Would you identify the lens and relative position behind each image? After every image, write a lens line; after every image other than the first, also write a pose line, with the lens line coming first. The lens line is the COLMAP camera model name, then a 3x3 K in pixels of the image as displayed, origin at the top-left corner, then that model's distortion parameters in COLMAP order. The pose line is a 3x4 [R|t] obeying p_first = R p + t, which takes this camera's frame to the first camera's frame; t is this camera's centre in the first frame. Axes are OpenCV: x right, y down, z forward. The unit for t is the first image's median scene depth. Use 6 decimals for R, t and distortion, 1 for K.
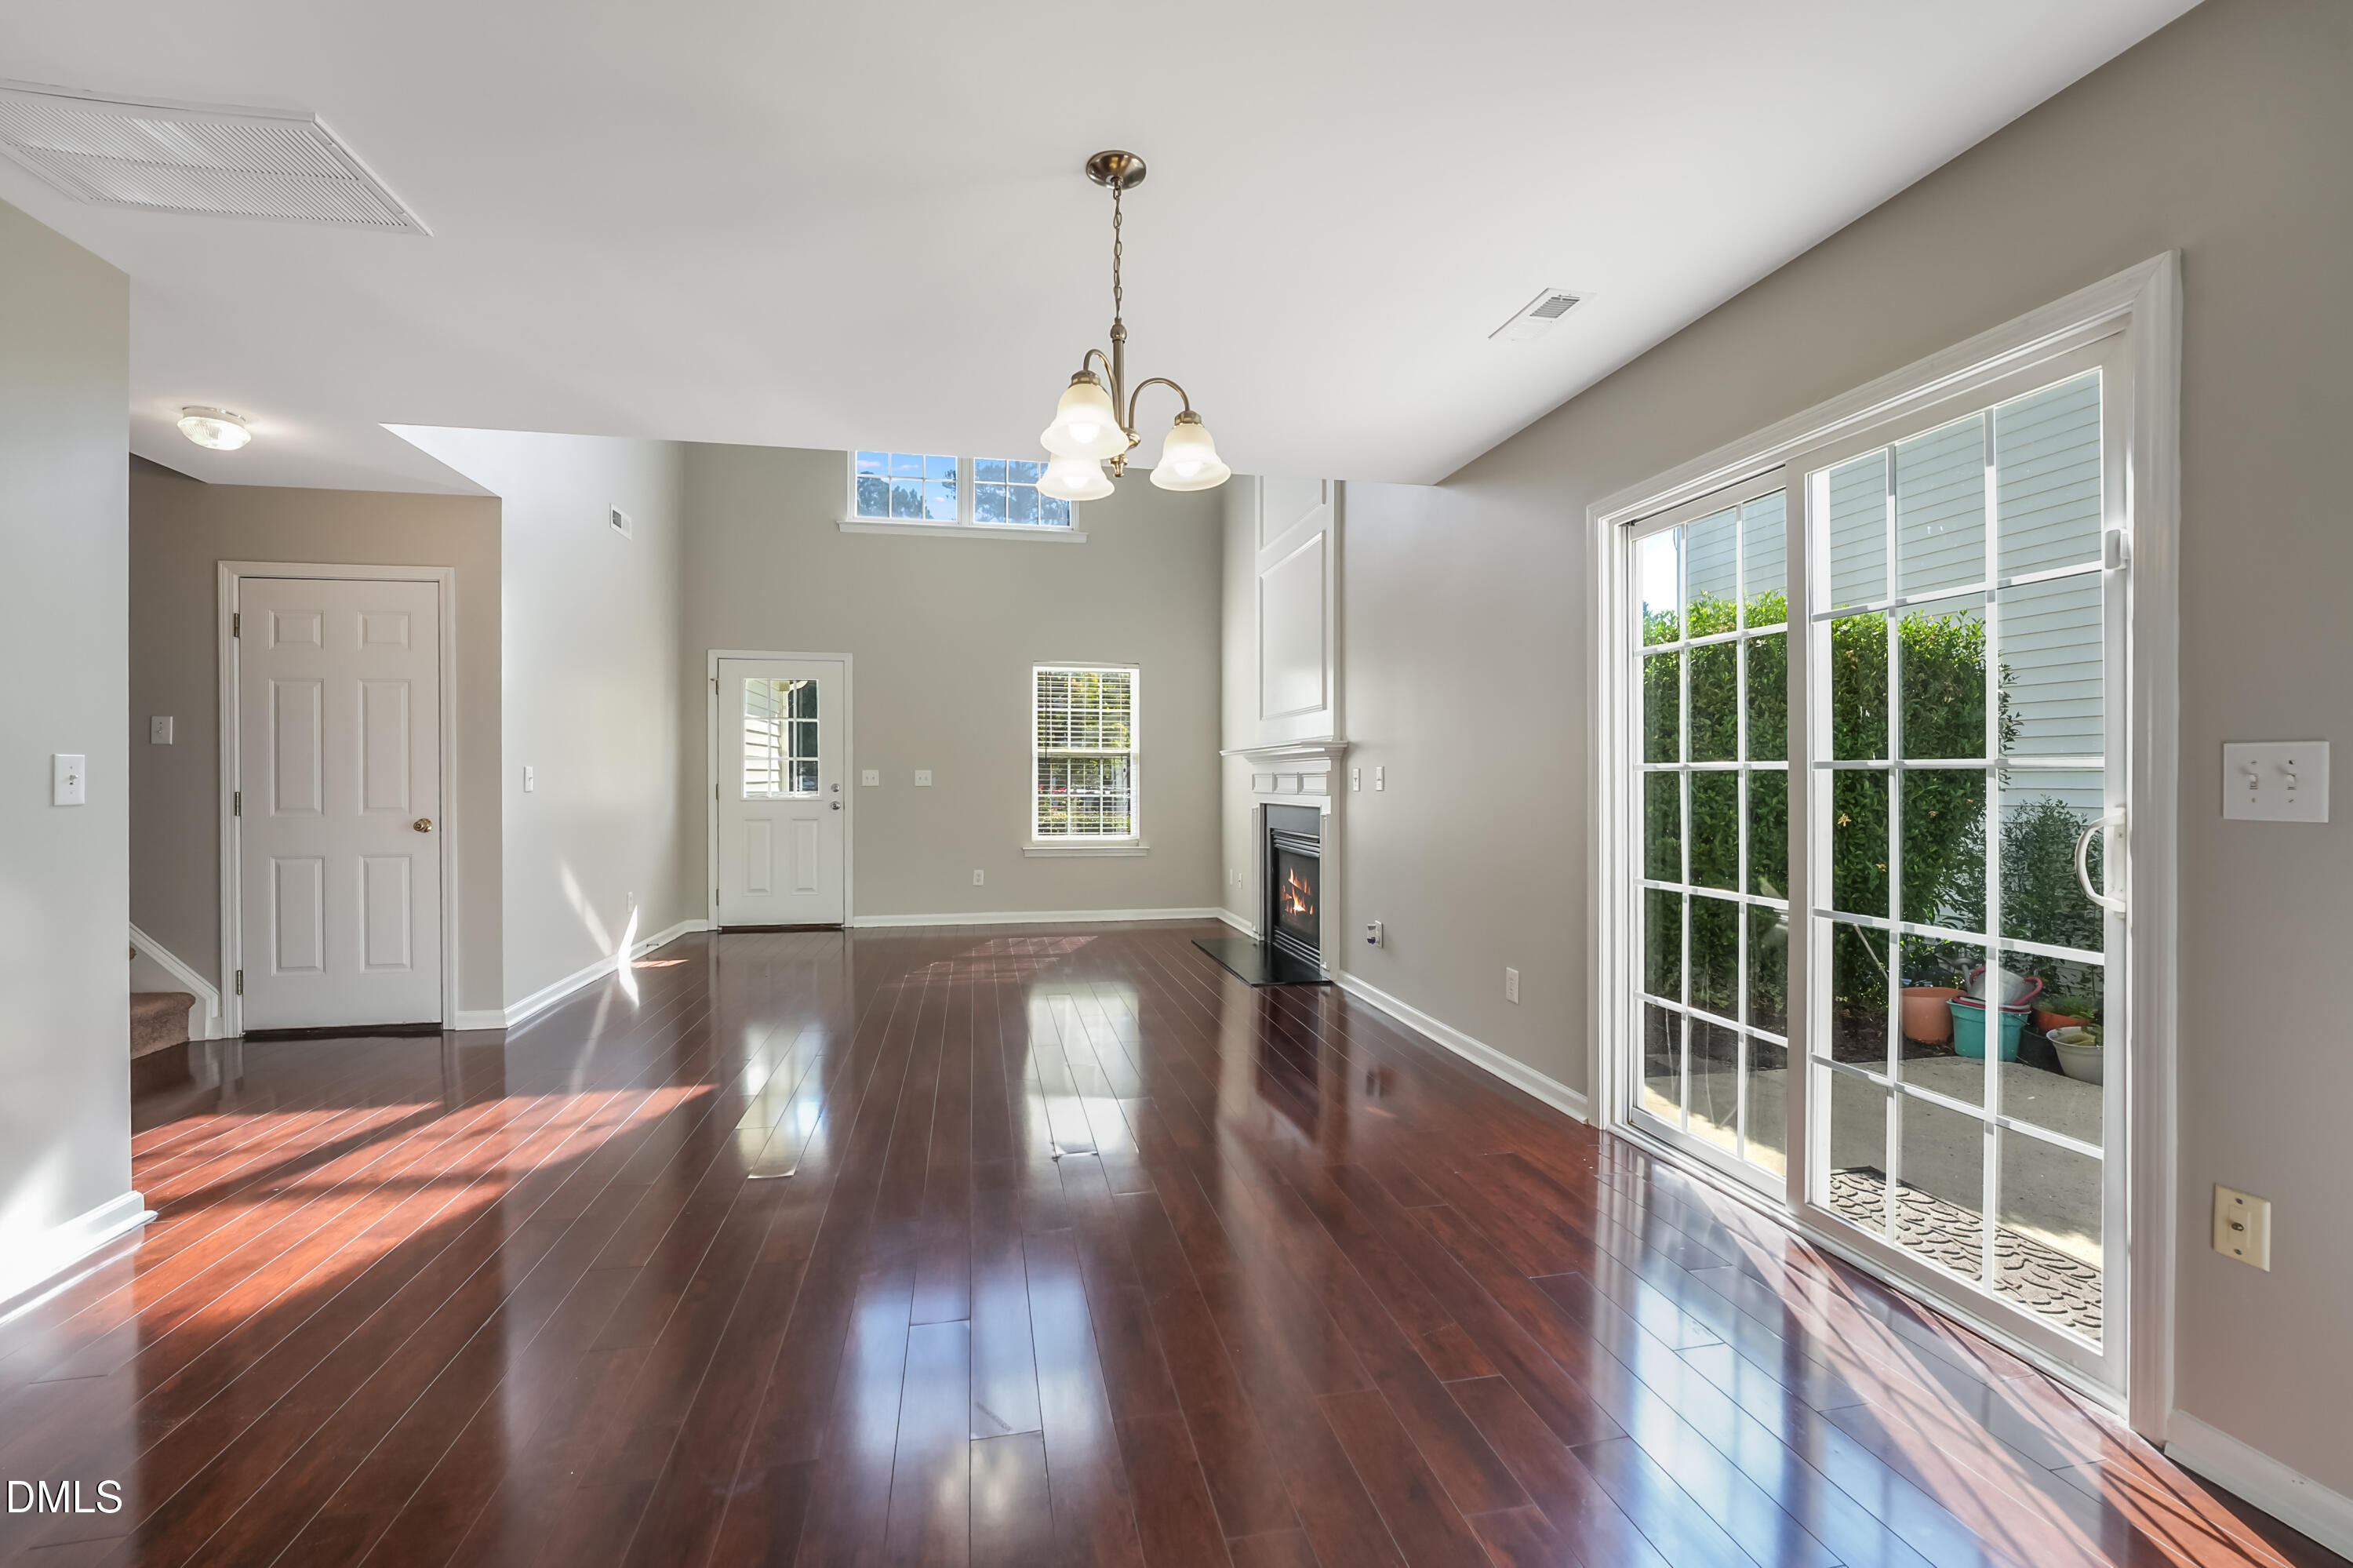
lens RADIAL K [[948.4, 0, 1162.6], [0, 948.4, 763.1], [0, 0, 1]] dist [-0.000404, 0.000041]
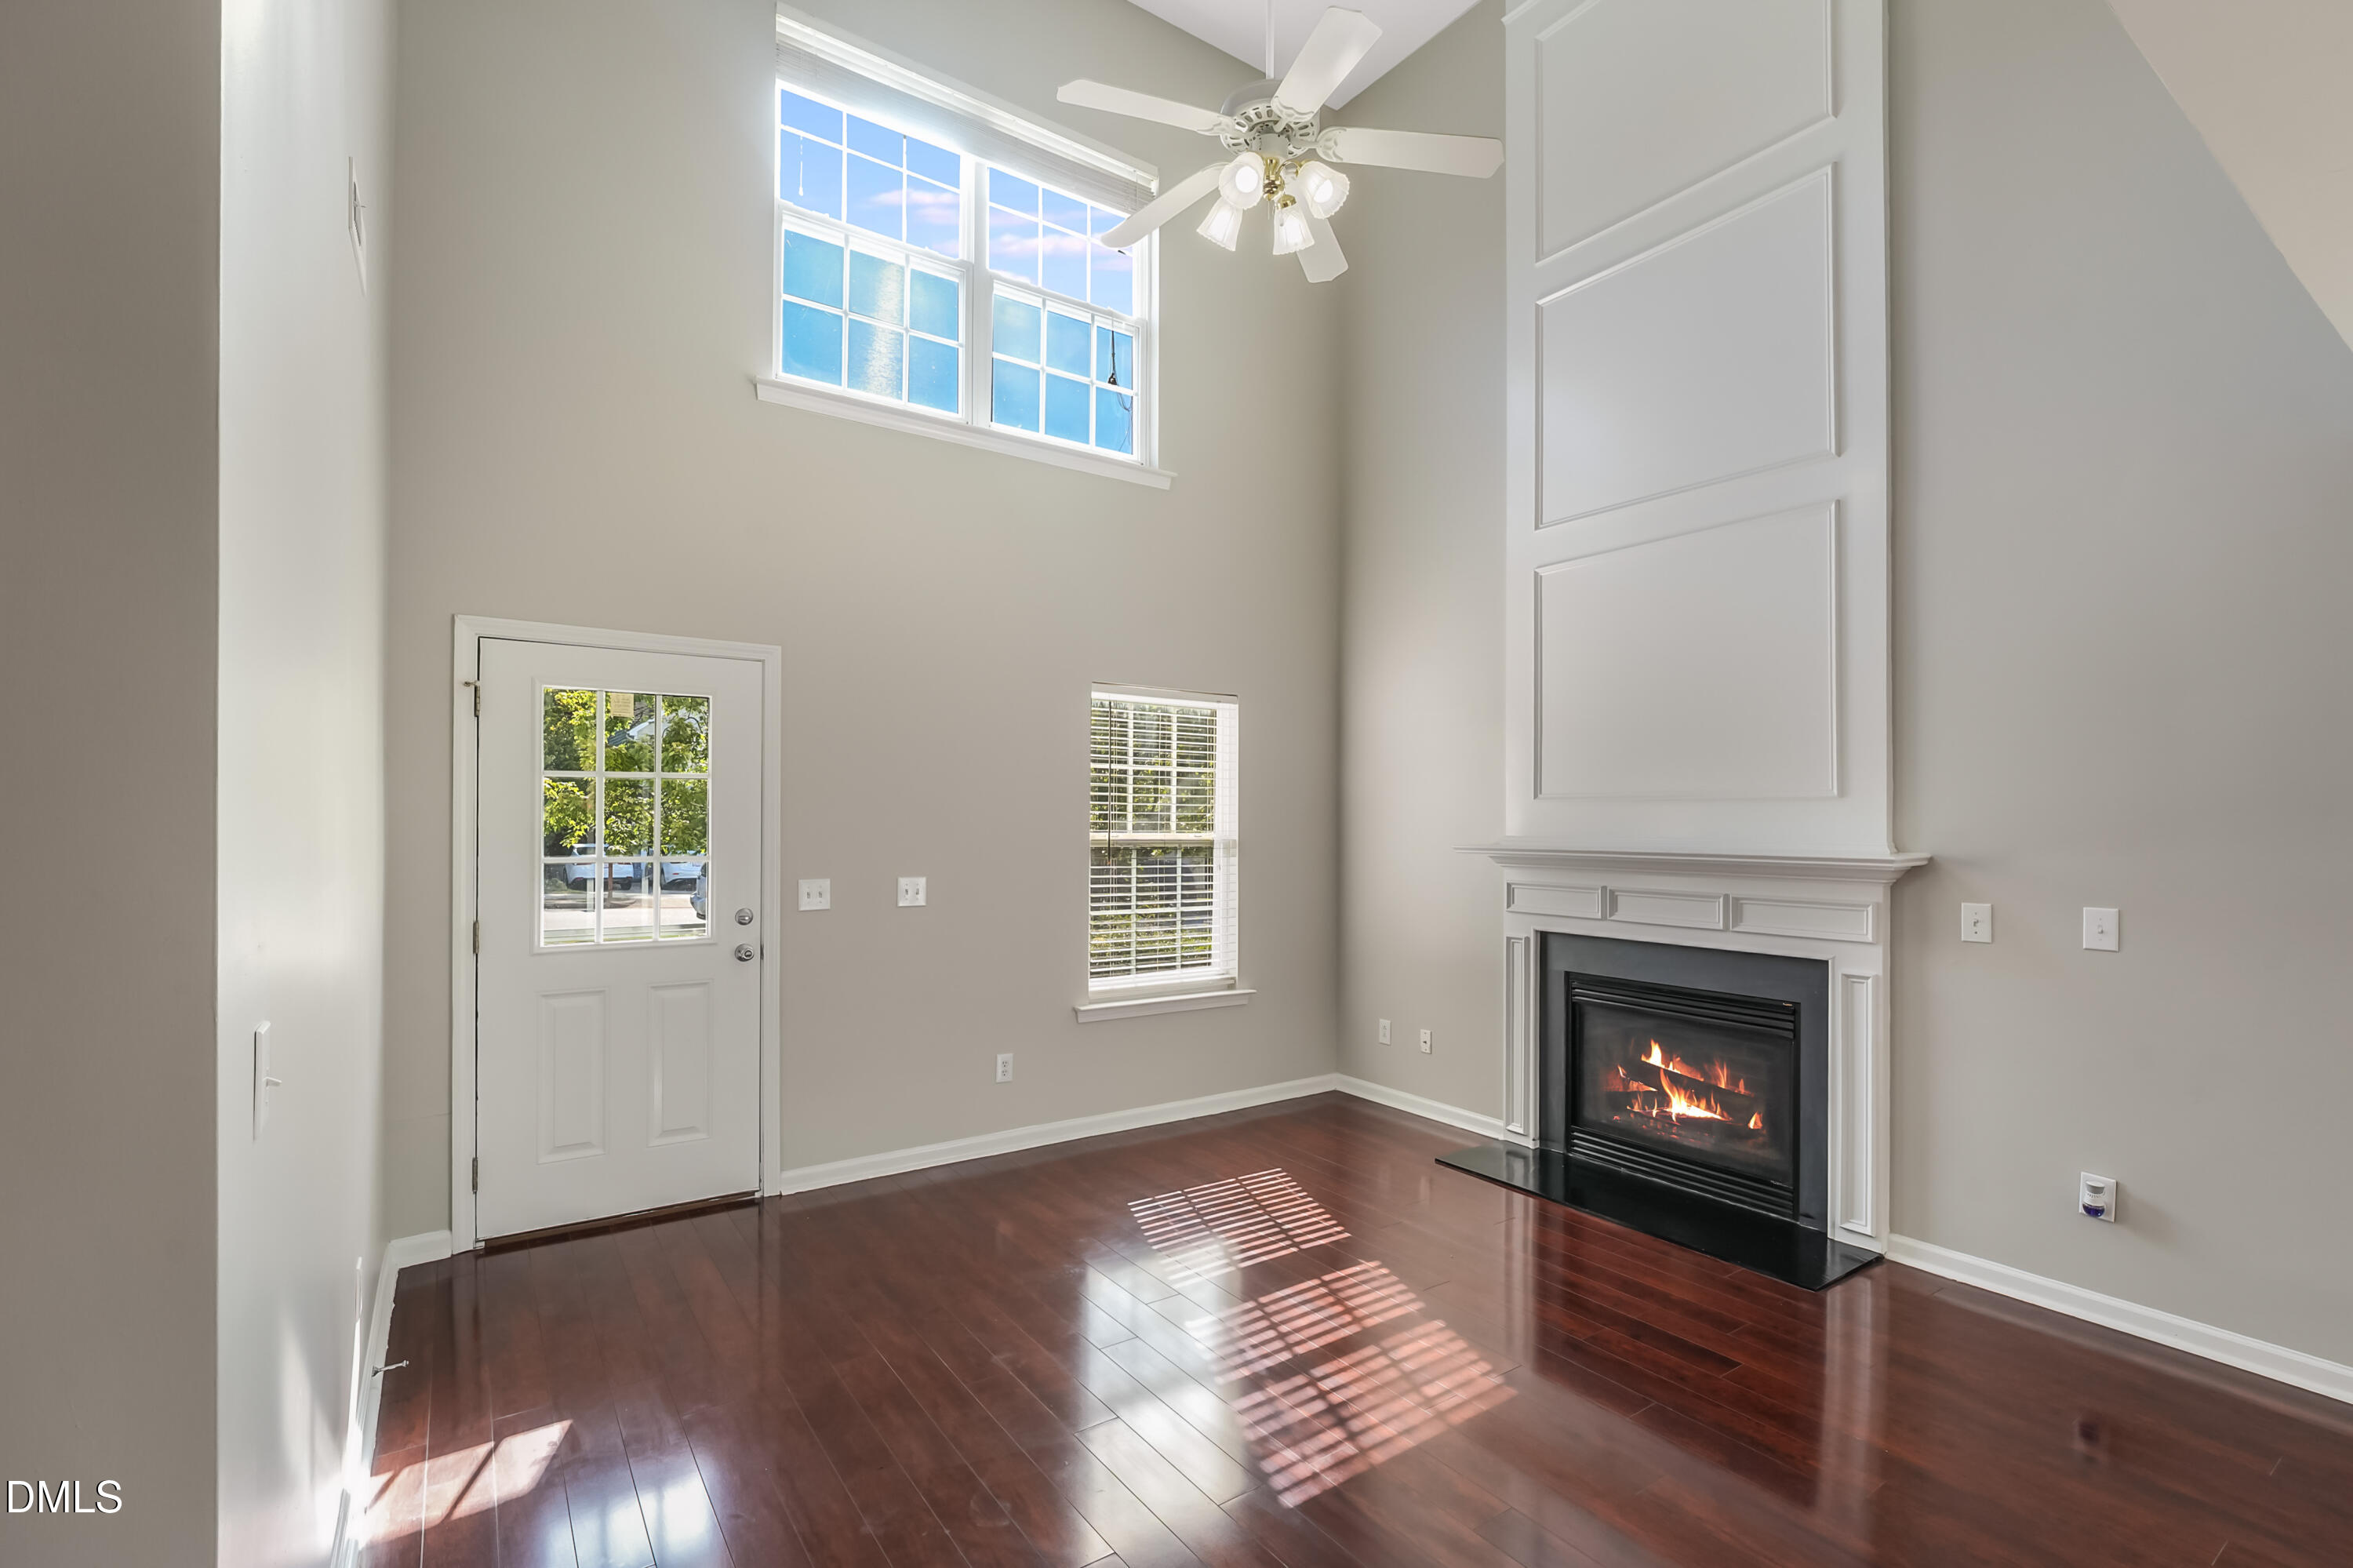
lens RADIAL K [[1025.0, 0, 1174.2], [0, 1025.0, 799.8], [0, 0, 1]] dist [-0.022703, 0.002062]
pose [[0.916264, 0.012889, 0.400366, -0.343526], [-0.012427, 0.999916, -0.003751, -0.034643], [-0.400381, -0.001538, 0.916347, 0.413879]]
